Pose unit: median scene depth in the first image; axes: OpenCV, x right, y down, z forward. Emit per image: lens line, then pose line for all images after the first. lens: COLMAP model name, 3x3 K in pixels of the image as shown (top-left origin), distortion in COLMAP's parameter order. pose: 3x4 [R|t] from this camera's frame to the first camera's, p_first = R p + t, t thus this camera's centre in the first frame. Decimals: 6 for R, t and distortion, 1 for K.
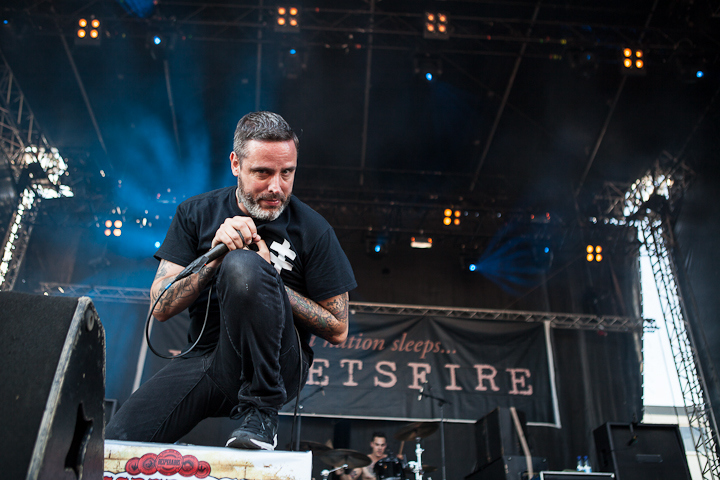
lens RADIAL K [[681.7, 0, 345.3], [0, 681.7, 231.6], [0, 0, 1]] dist [-0.019548, 0.000000]
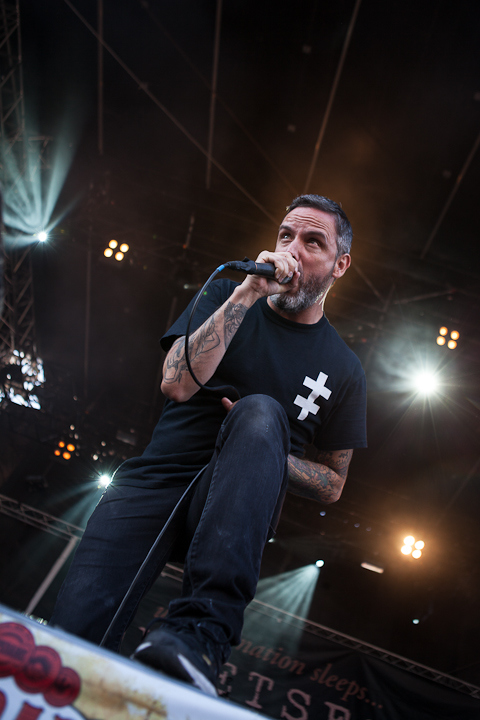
lens RADIAL K [[639.5, 0, 254.8], [0, 639.5, 346.3], [0, 0, 1]] dist [-0.046240, 0.030851]
pose [[0.955250, 0.272463, -0.115161, -0.021701], [-0.294793, 0.909002, -0.294639, 0.049931], [0.024404, 0.315402, 0.948644, 0.114457]]
